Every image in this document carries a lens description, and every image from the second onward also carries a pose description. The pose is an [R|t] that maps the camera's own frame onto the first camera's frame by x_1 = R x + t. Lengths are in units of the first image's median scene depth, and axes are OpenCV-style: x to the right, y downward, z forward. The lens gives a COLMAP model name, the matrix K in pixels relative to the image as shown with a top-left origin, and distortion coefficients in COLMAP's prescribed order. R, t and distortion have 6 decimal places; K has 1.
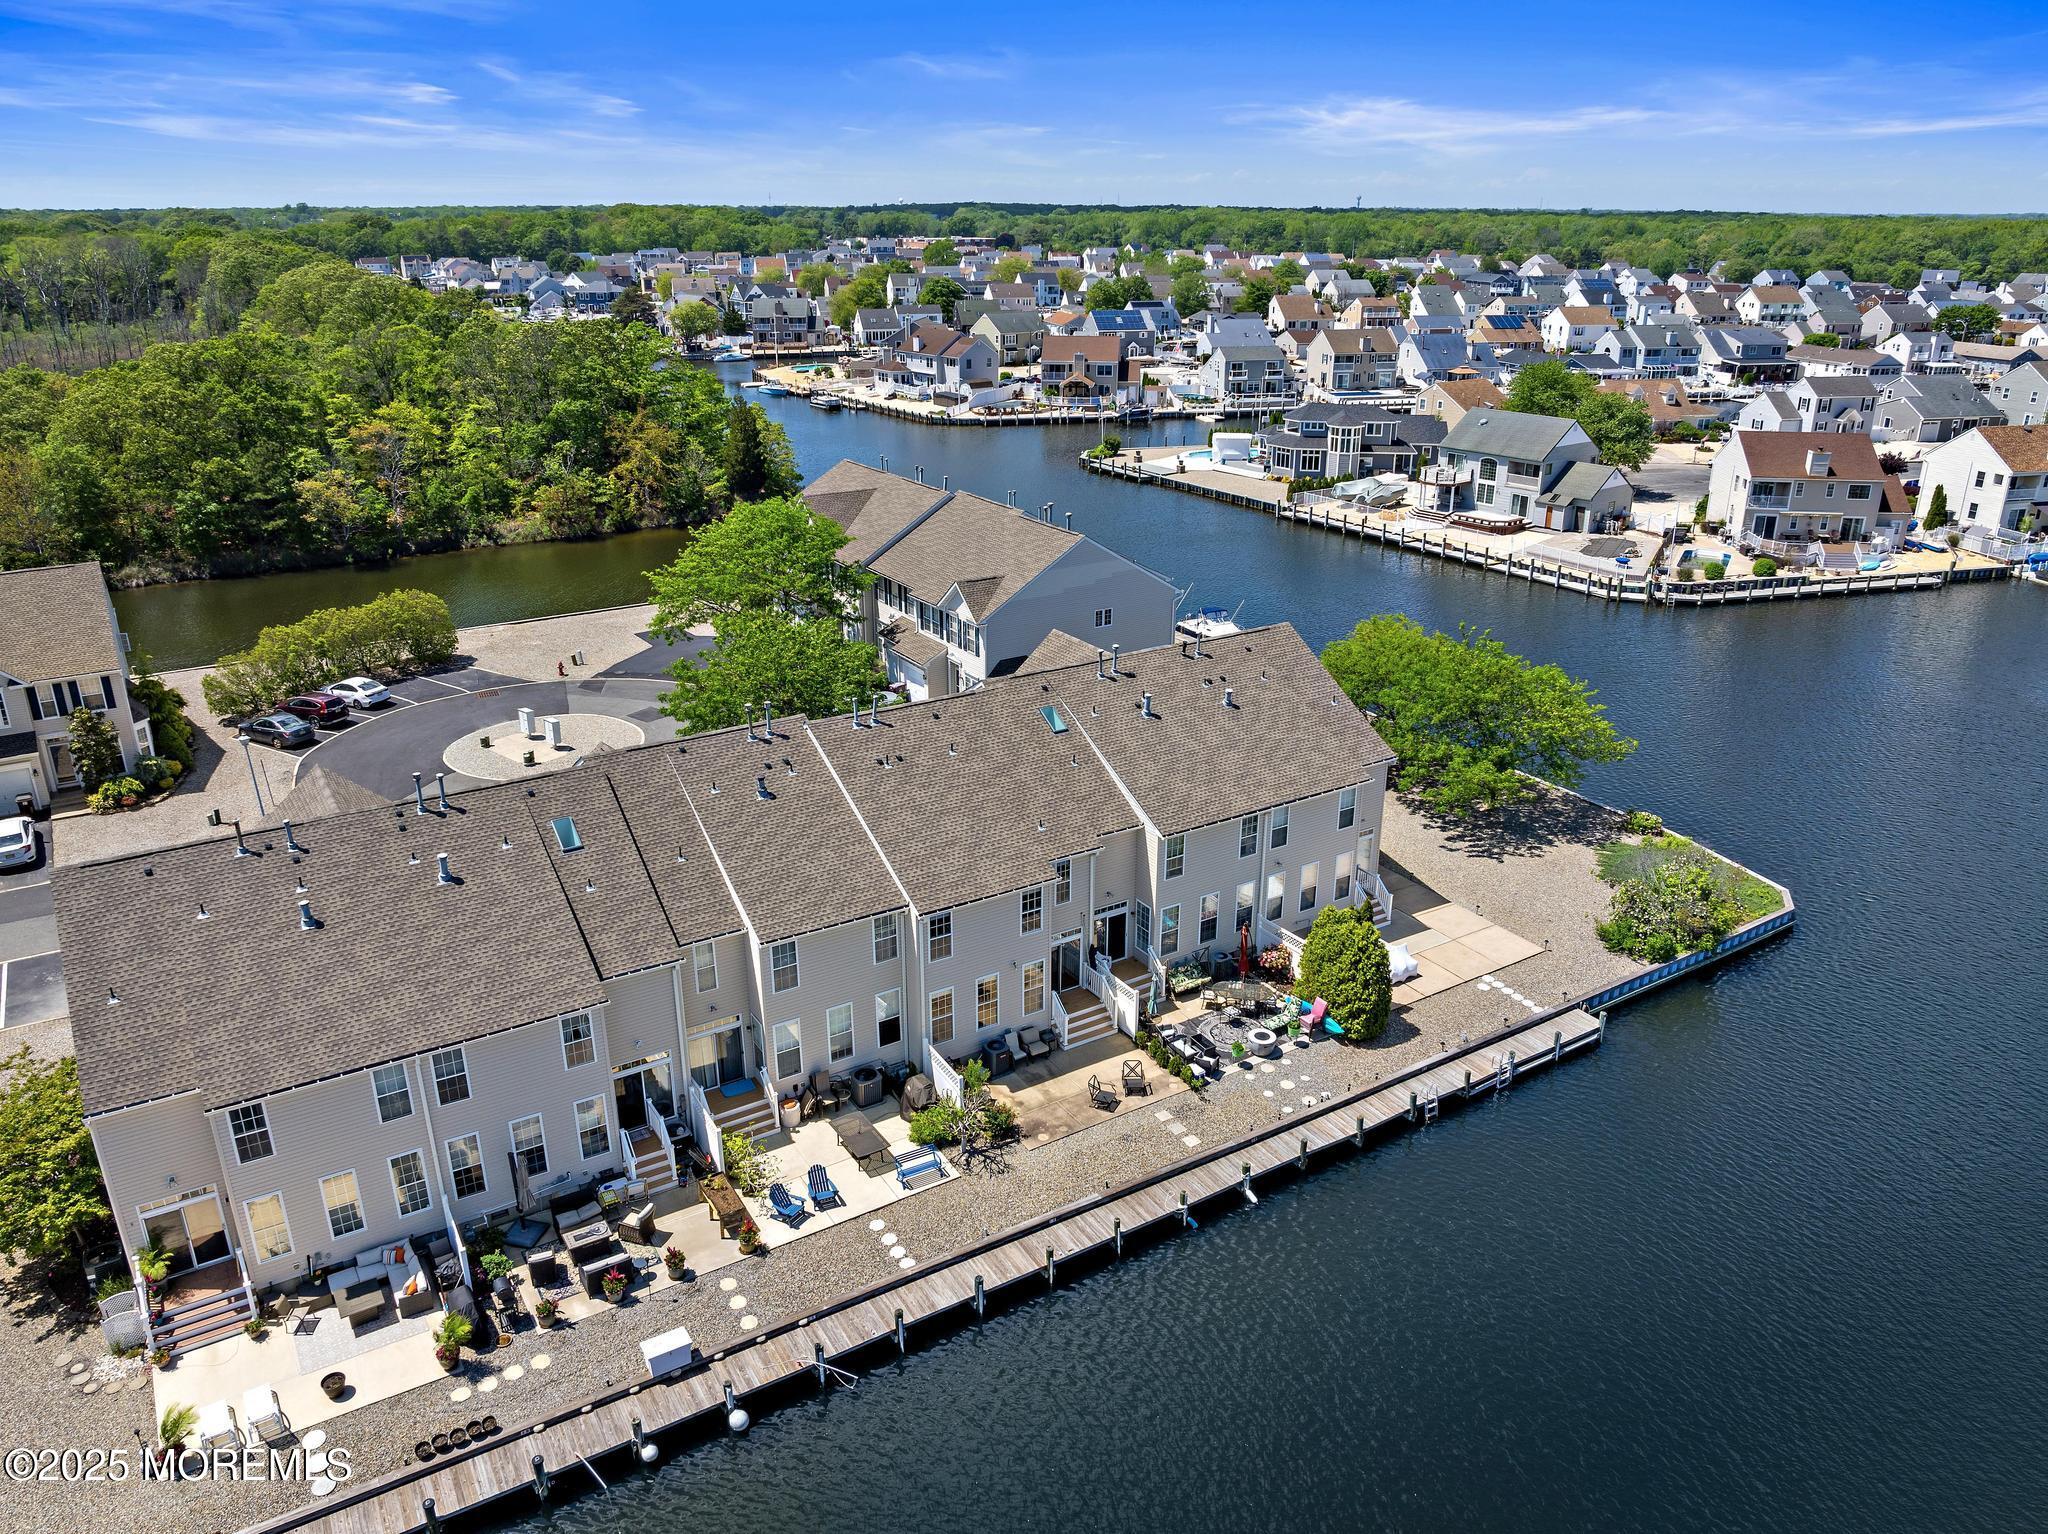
lens RADIAL K [[1447.2, 0, 1028.1], [0, 1447.2, 755.4], [0, 0, 1]] dist [-0.036799, -0.005578]
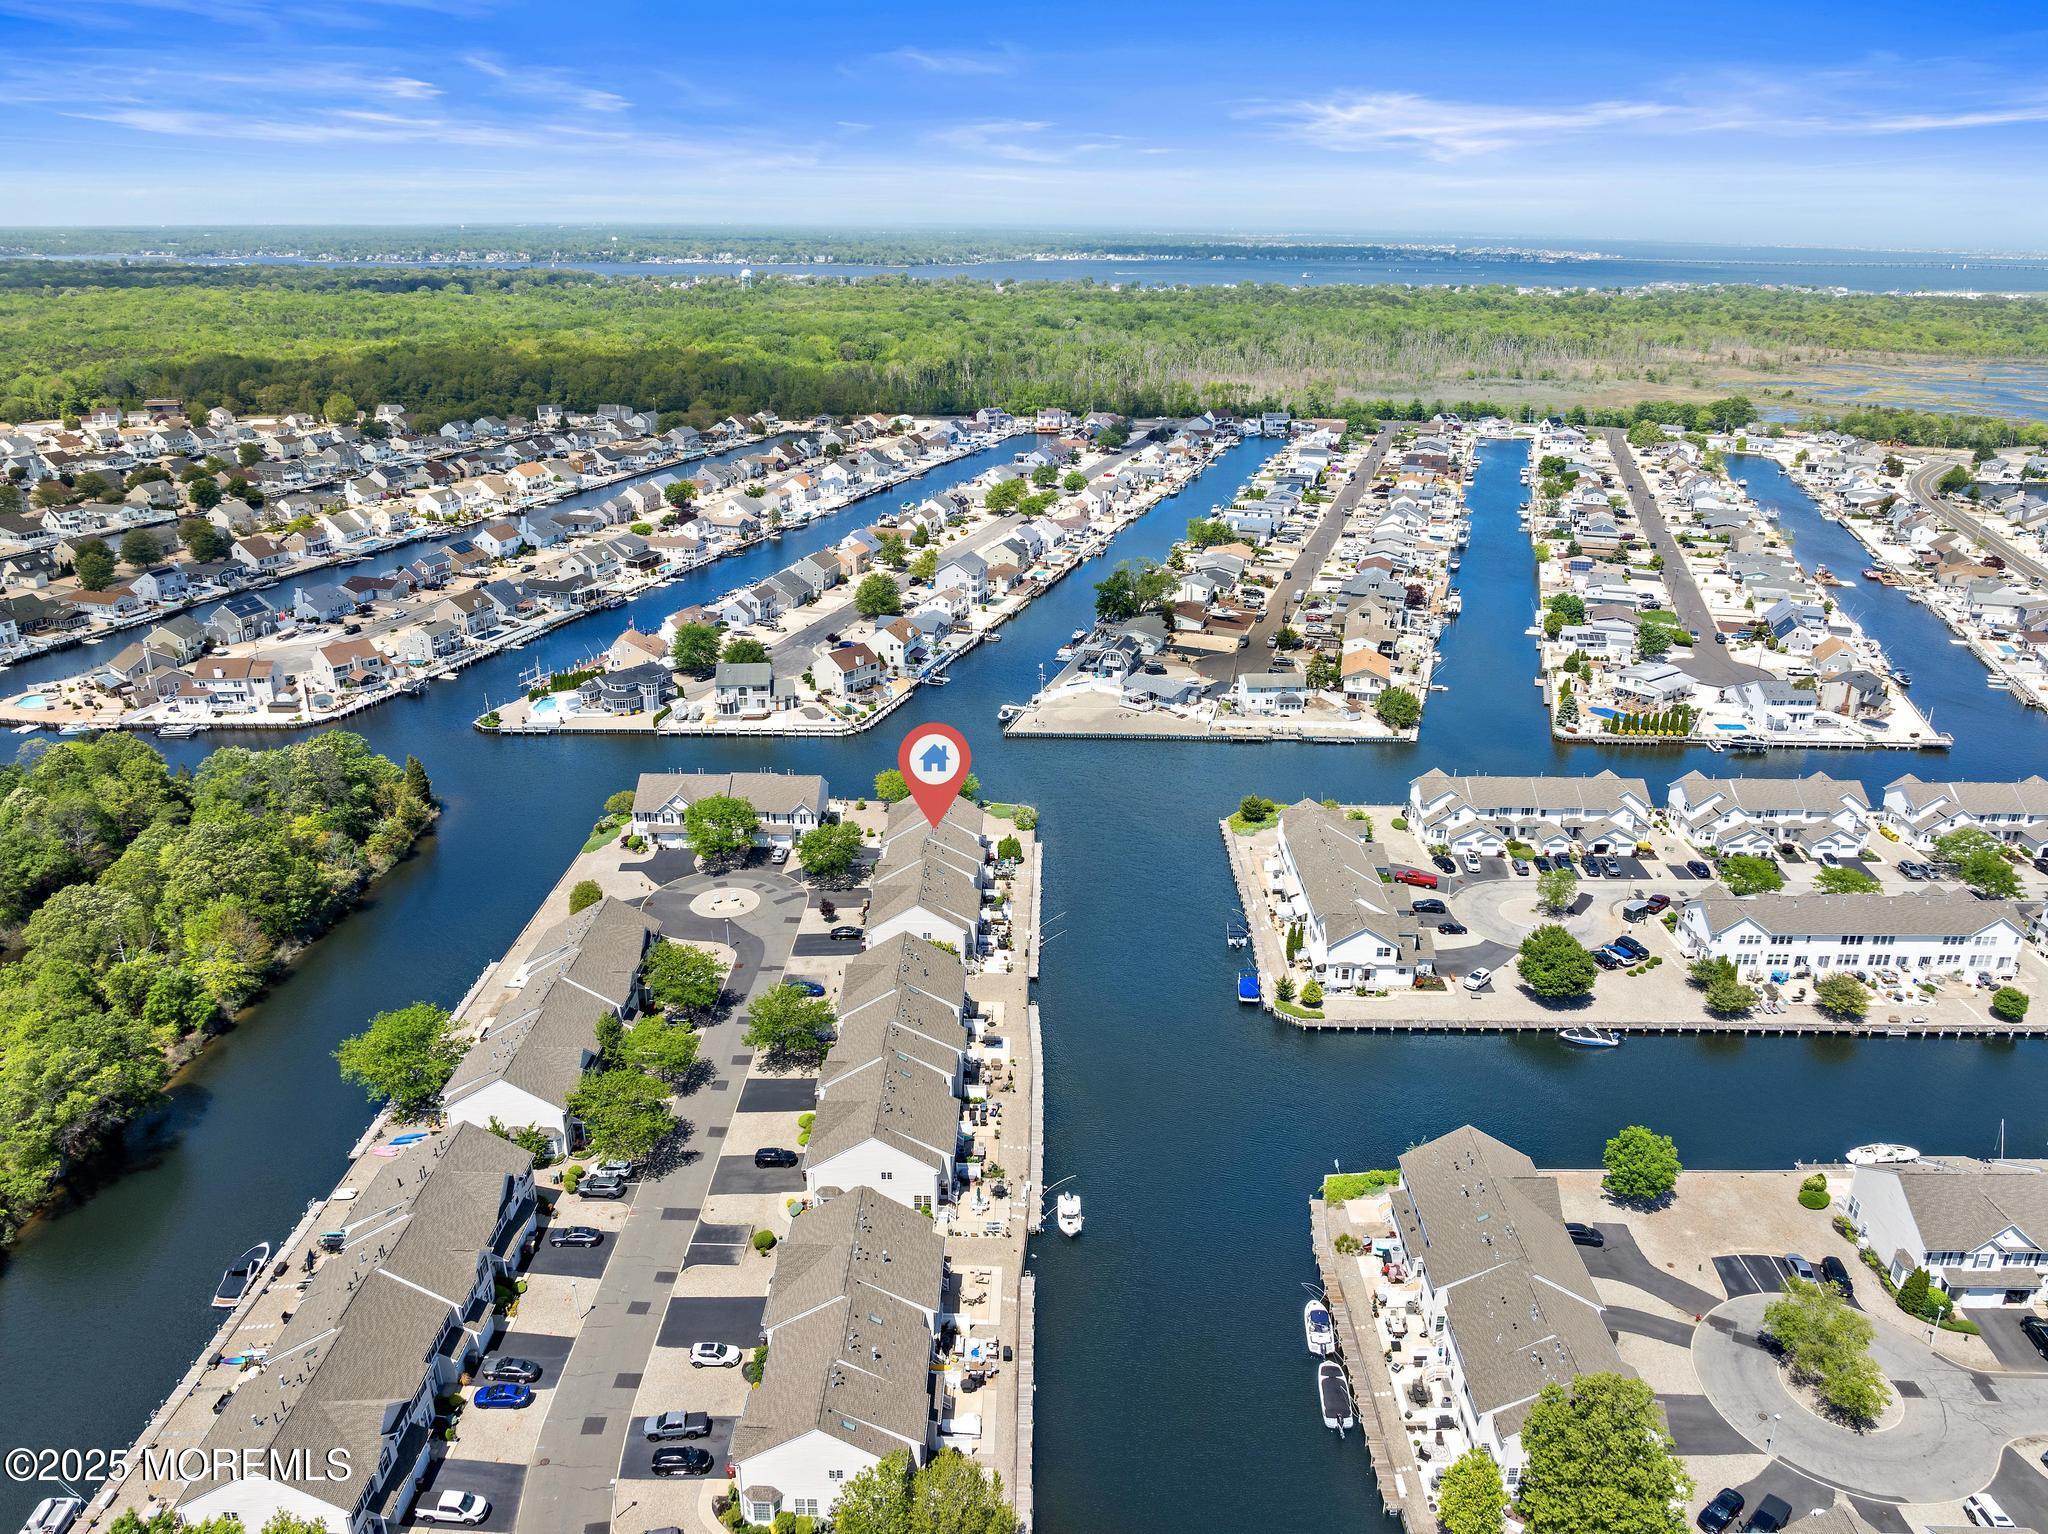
lens RADIAL K [[1447.2, 0, 1028.1], [0, 1447.2, 755.4], [0, 0, 1]] dist [-0.036799, -0.005578]
pose [[0.542693, -0.290507, 0.788093, -2.396568], [0.291478, 0.945111, 0.147671, -0.582620], [-0.787734, 0.149572, 0.597581, -1.346585]]
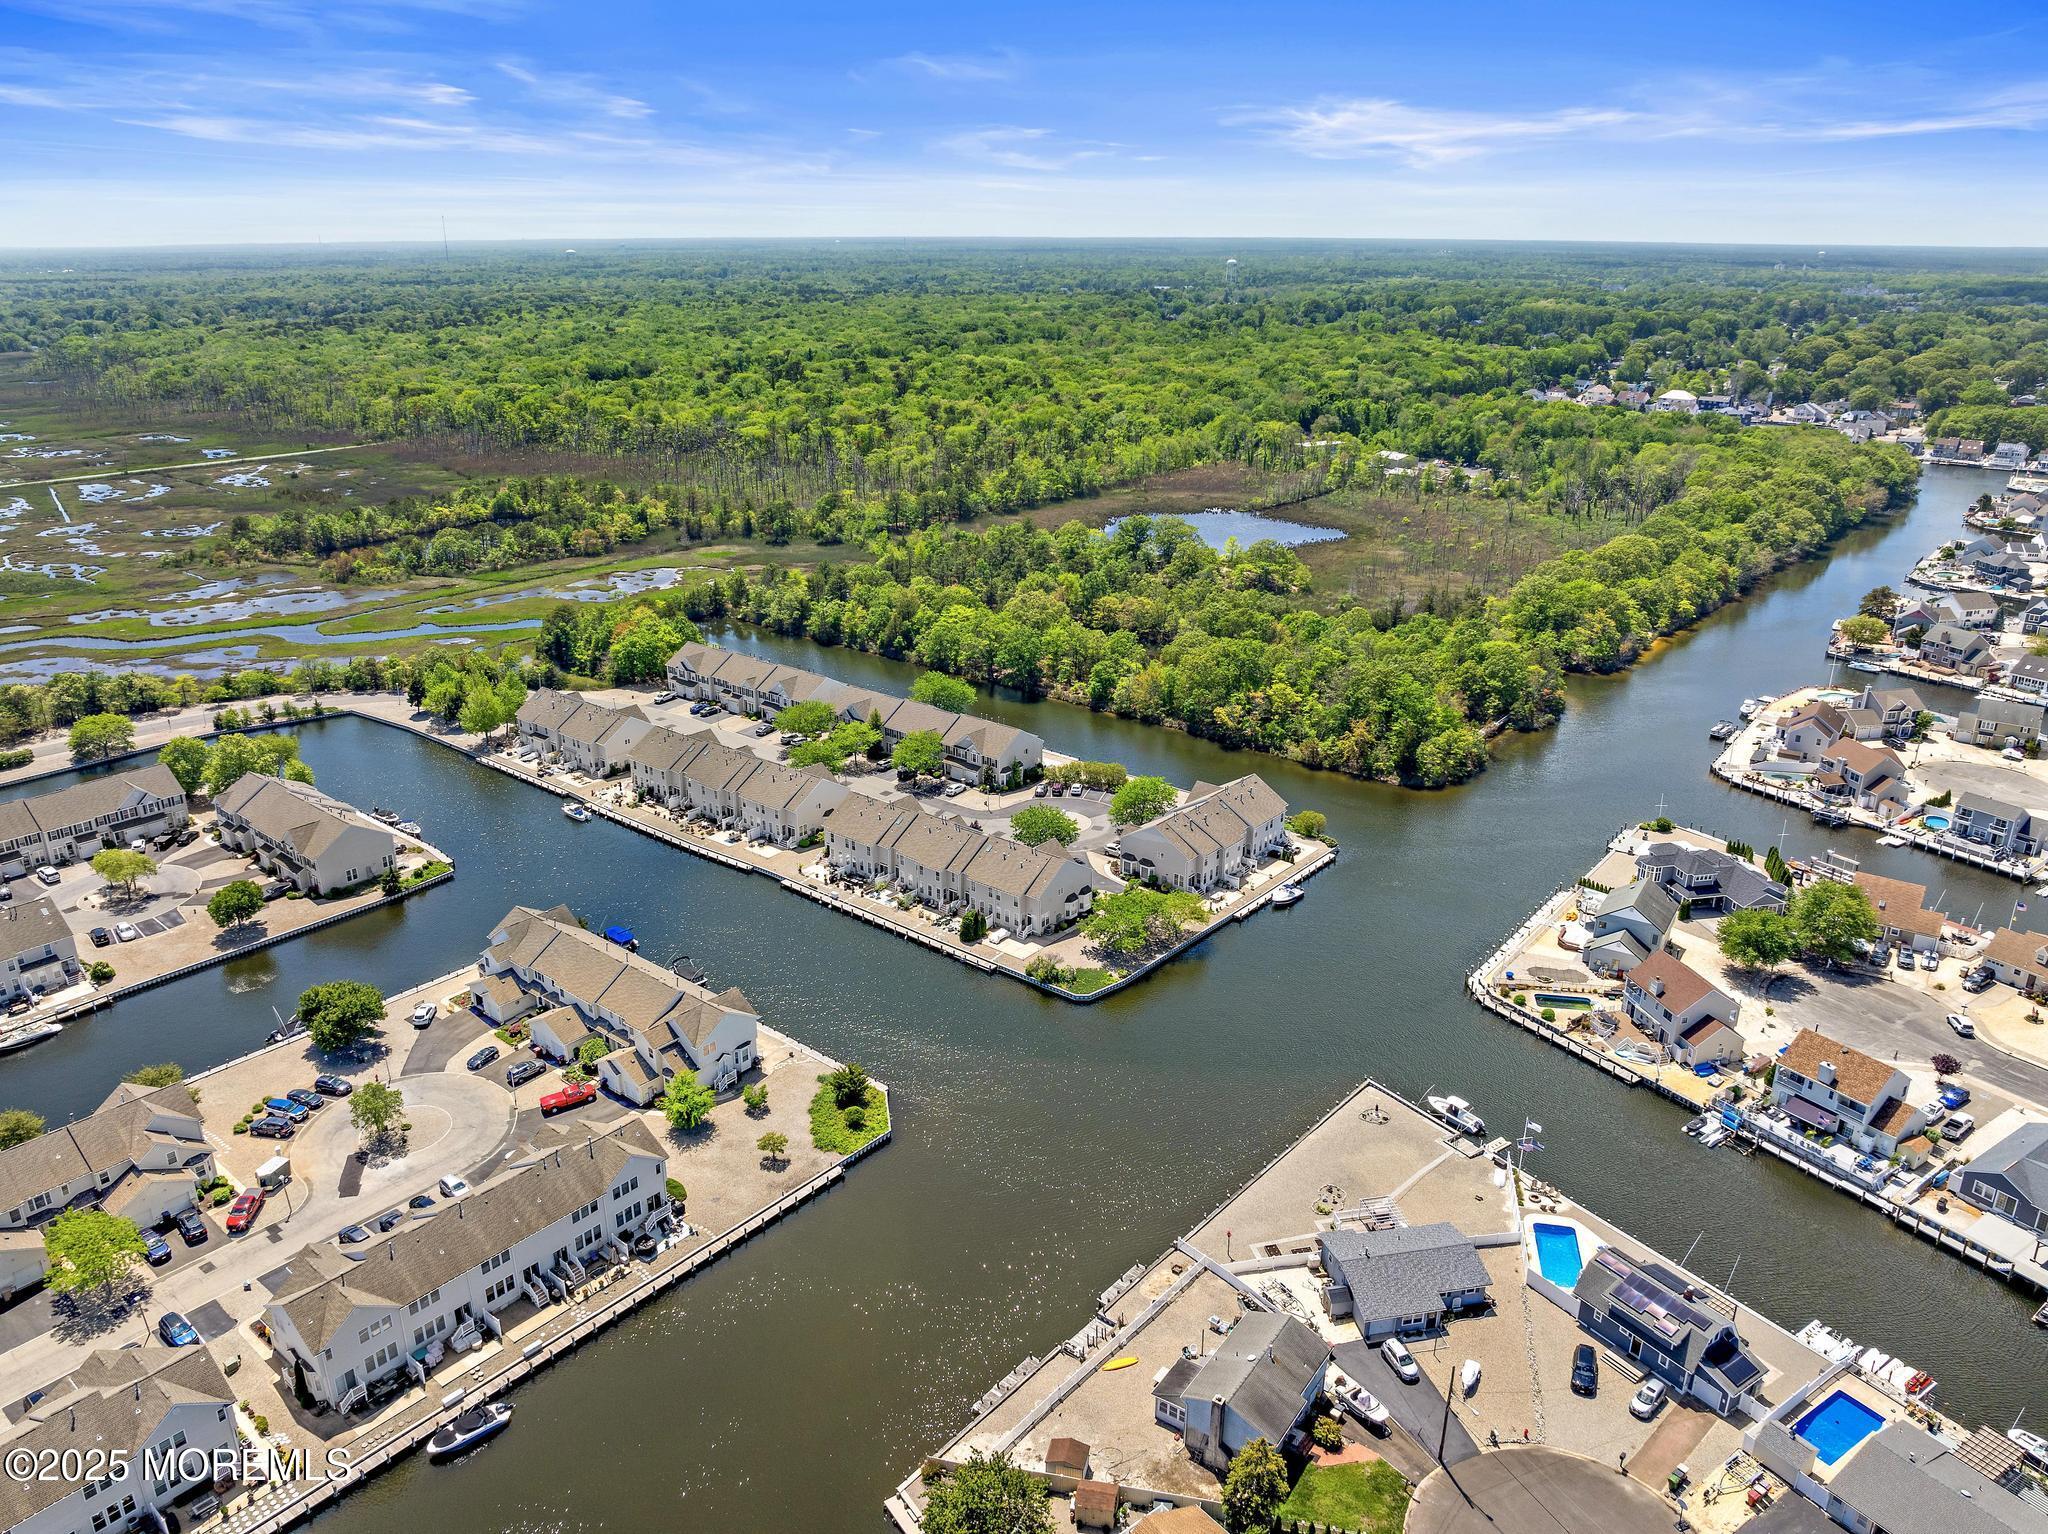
lens RADIAL K [[1447.2, 0, 1028.1], [0, 1447.2, 755.4], [0, 0, 1]] dist [-0.036799, -0.005578]
pose [[0.311469, 0.322094, -0.894004, 2.819923], [-0.337125, 0.917061, 0.212947, -0.913303], [0.888444, 0.235065, 0.394222, -0.452115]]
